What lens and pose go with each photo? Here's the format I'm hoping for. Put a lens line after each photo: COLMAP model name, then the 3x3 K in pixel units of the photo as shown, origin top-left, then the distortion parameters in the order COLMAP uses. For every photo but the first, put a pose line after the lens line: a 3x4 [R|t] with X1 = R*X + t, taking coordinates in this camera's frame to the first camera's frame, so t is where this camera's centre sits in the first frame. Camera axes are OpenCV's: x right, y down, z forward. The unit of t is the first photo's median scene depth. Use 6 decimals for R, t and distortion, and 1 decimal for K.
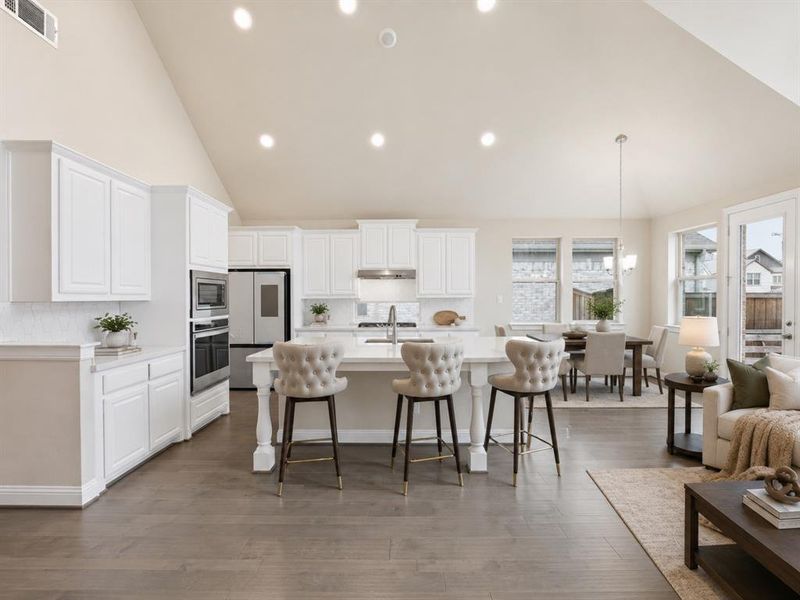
lens RADIAL K [[366.1, 0, 400.0], [0, 366.1, 300.0], [0, 0, 1]] dist [-0.004461, -0.000617]
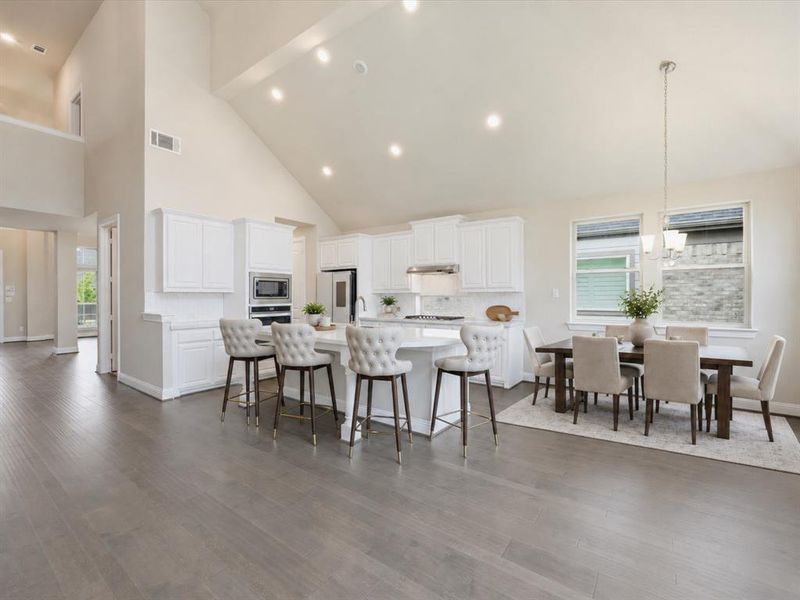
lens RADIAL K [[367.3, 0, 409.0], [0, 367.3, 297.2], [0, 0, 1]] dist [-0.003842, -0.000246]
pose [[0.801517, 0.006587, -0.597936, 0.597186], [-0.008222, 0.999966, -0.000005, 0.011180], [0.597915, 0.004920, 0.801544, 0.111533]]
